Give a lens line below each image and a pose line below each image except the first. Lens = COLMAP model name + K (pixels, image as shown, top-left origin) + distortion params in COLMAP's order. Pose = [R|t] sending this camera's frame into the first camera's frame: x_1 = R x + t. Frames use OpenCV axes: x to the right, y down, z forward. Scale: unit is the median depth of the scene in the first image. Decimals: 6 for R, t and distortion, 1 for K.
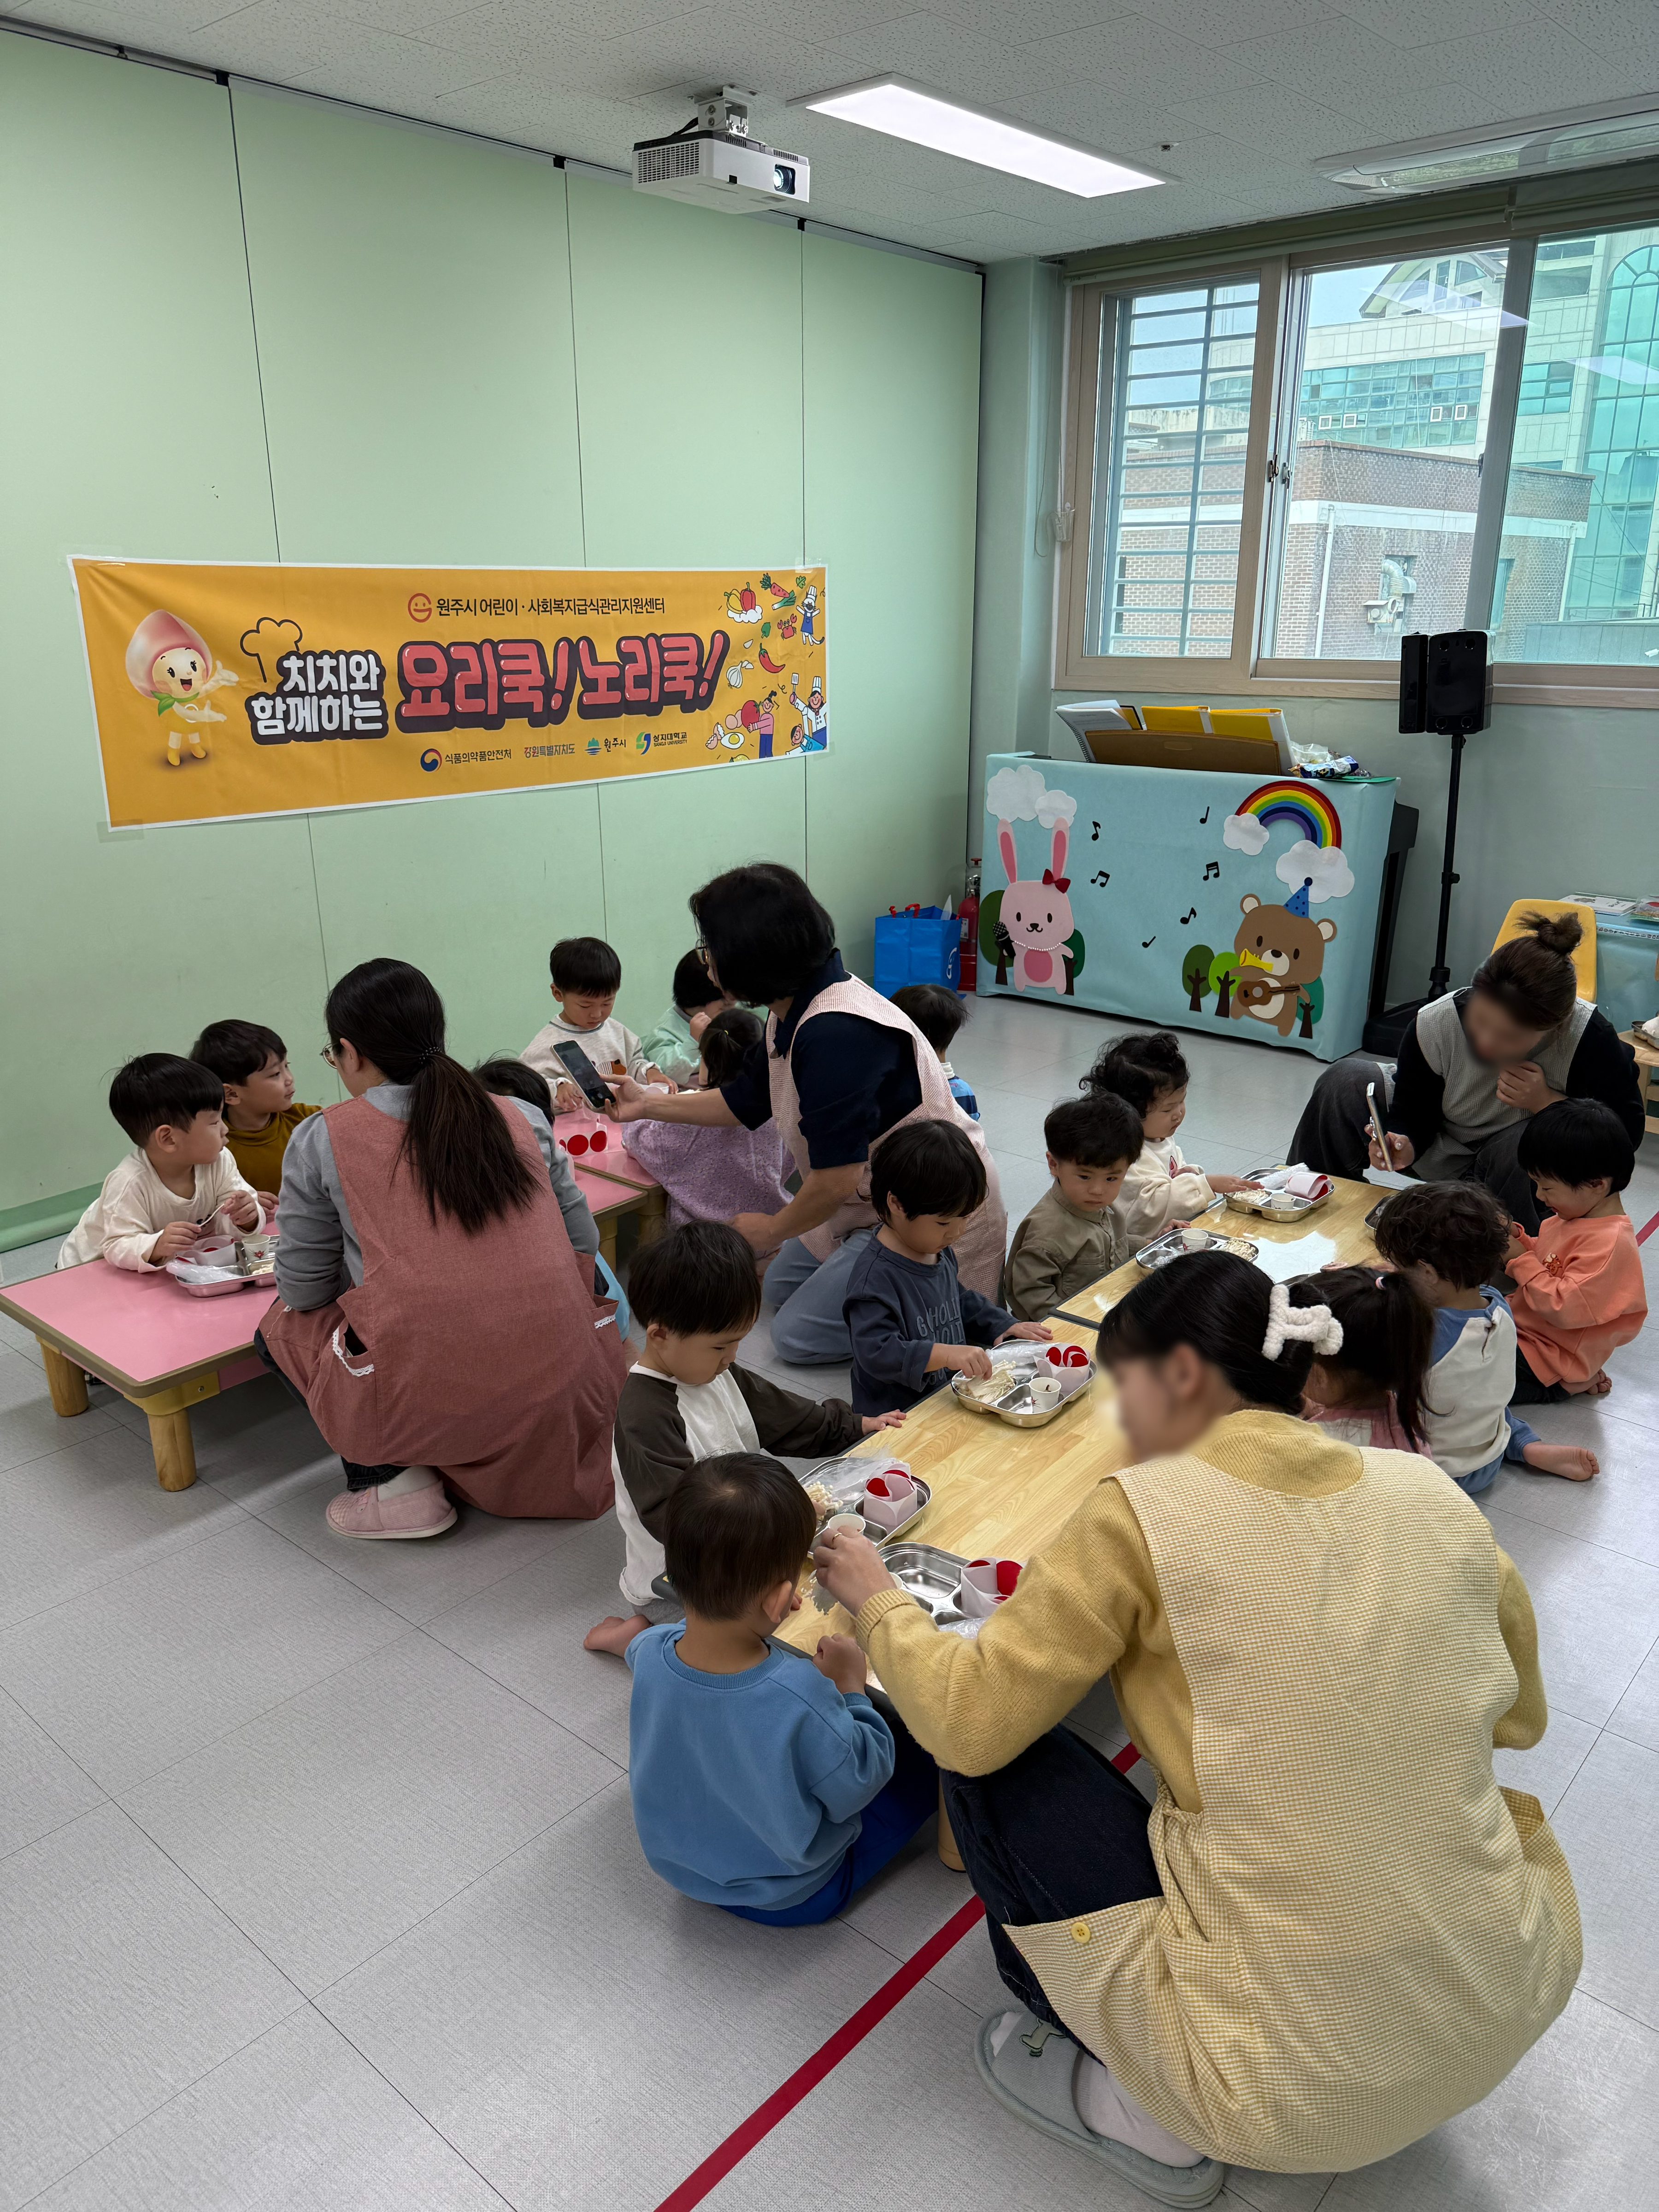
lens RADIAL K [[1531.7, 0, 829.8], [0, 1531.7, 1120.2], [0, 0, 1]] dist [0.023688, -0.007200]
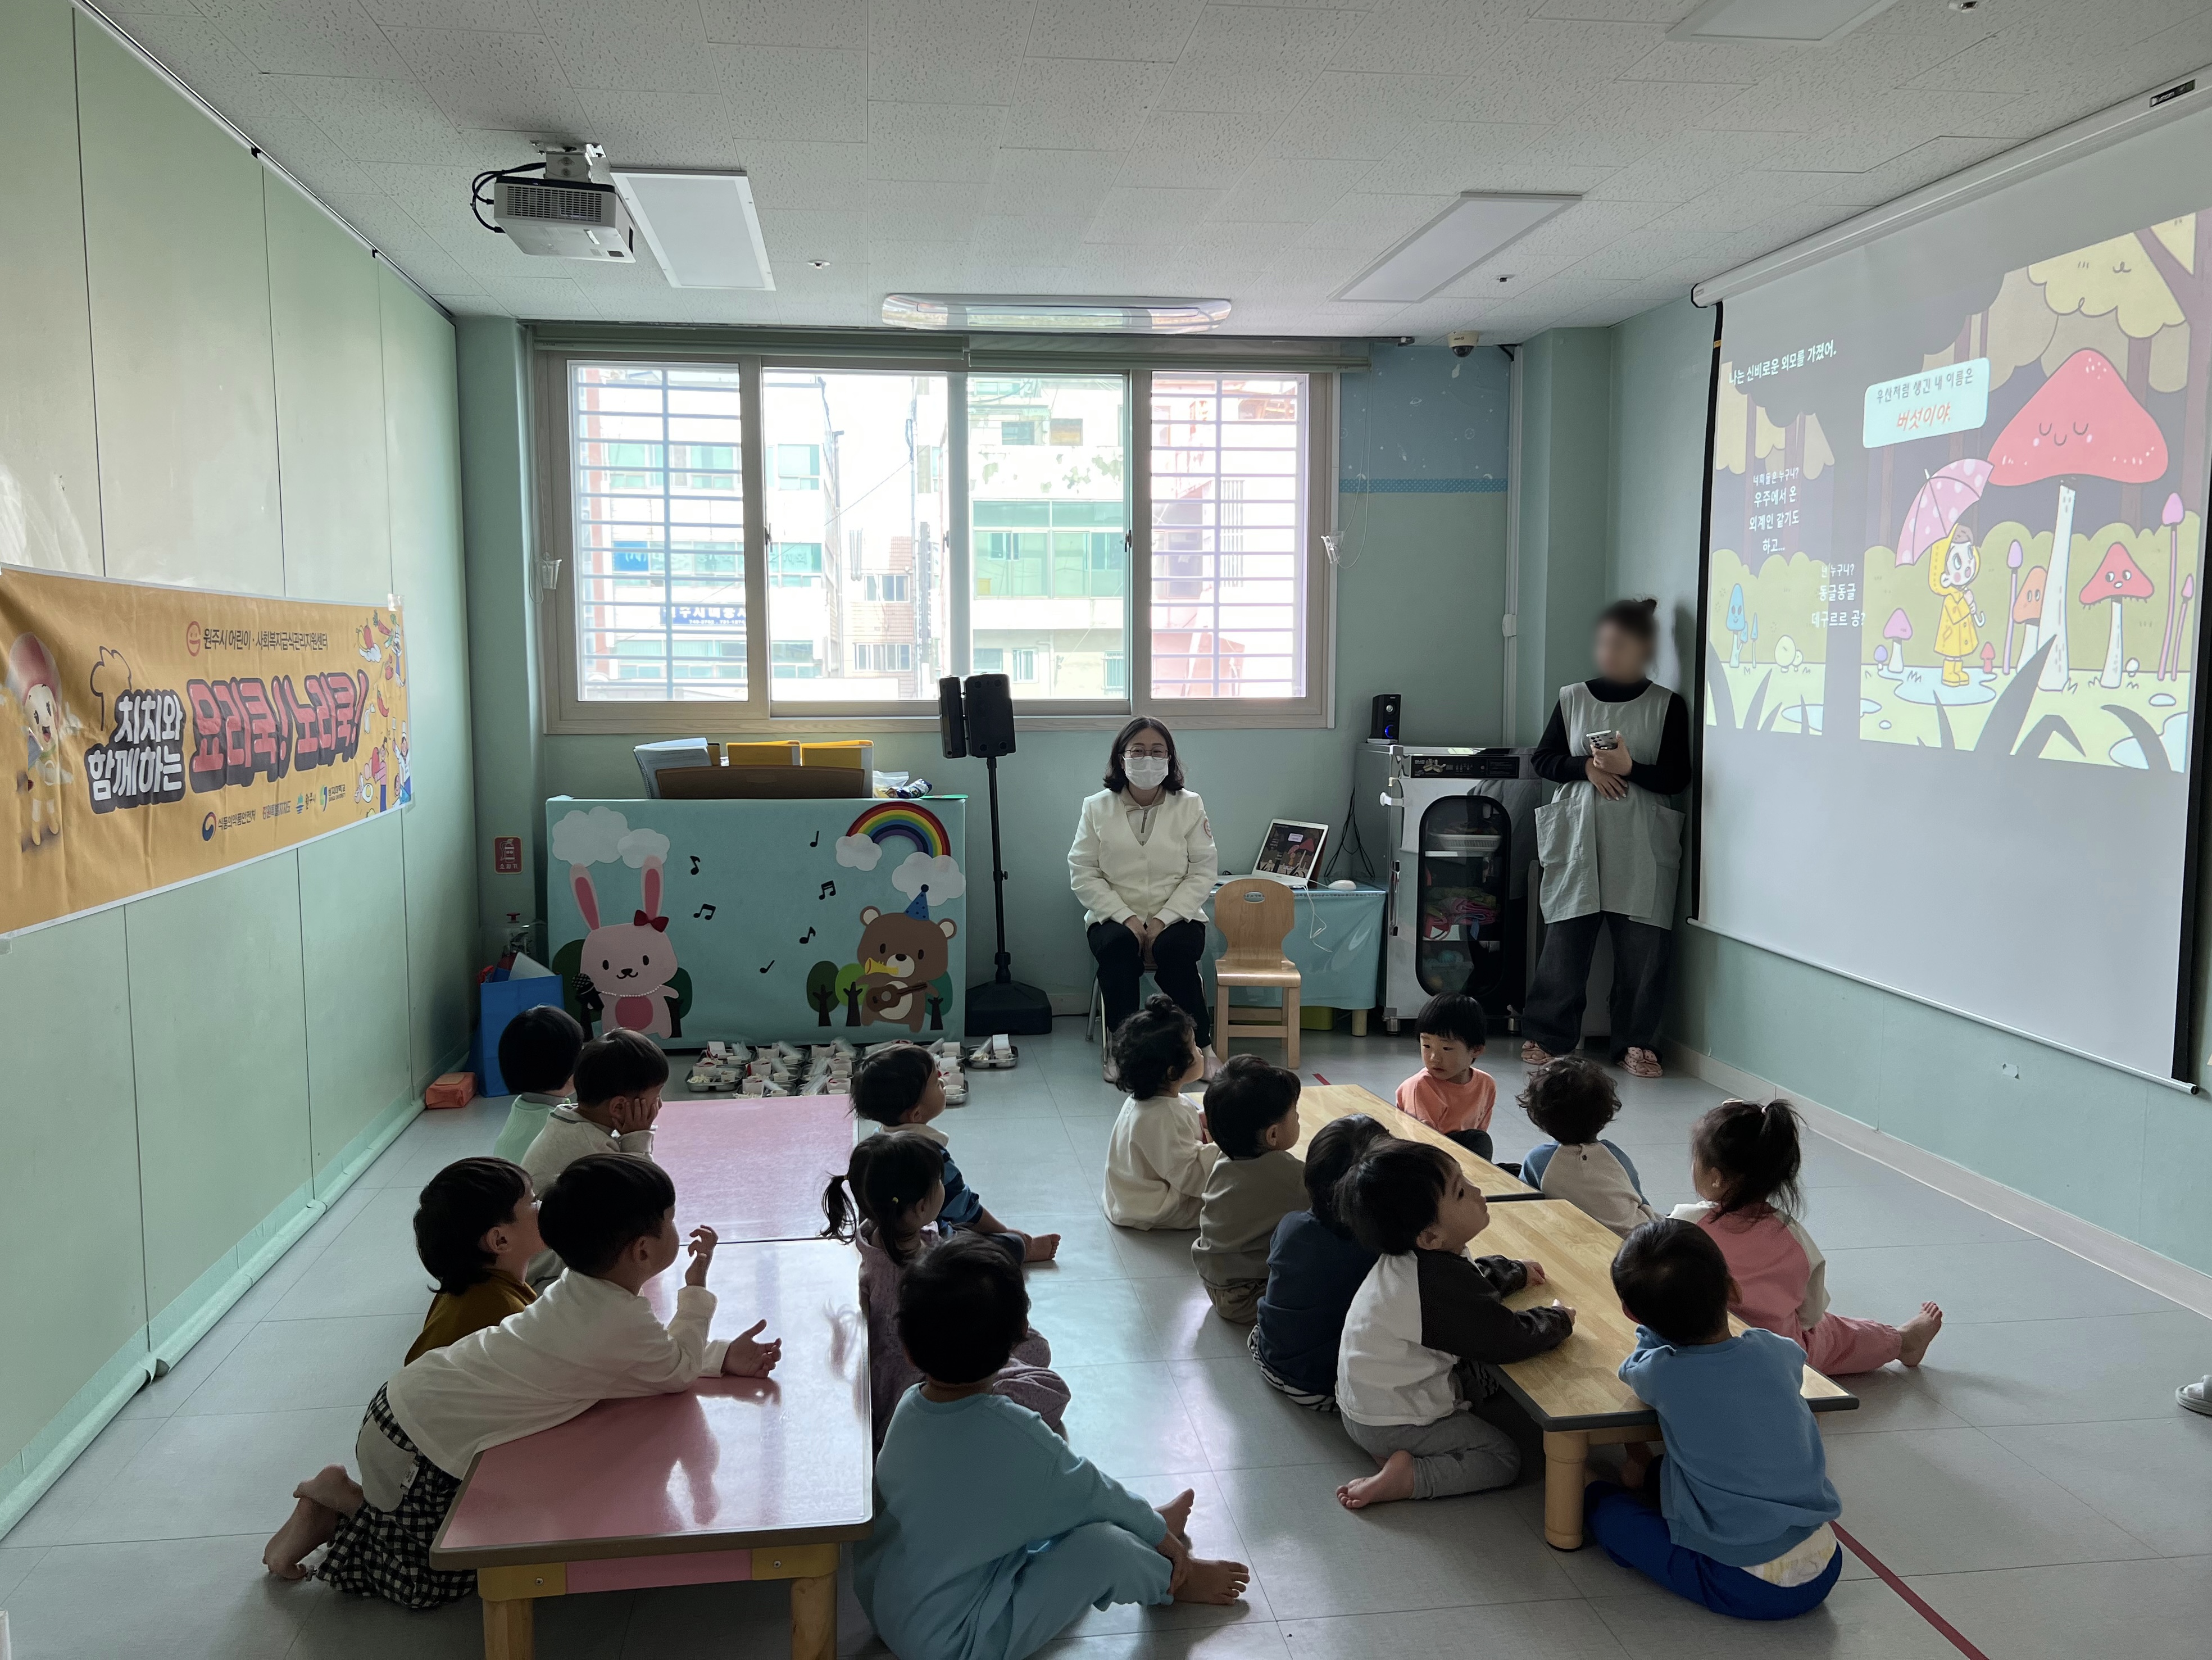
lens RADIAL K [[1698.8, 0, 1106.0], [0, 1698.8, 819.9], [0, 0, 1]] dist [0.071813, 0.001348]
pose [[0.656771, -0.064349, 0.751340, -0.508167], [0.233715, 0.964661, -0.121679, -0.022398], [-0.716958, 0.255515, 0.648601, 0.094645]]
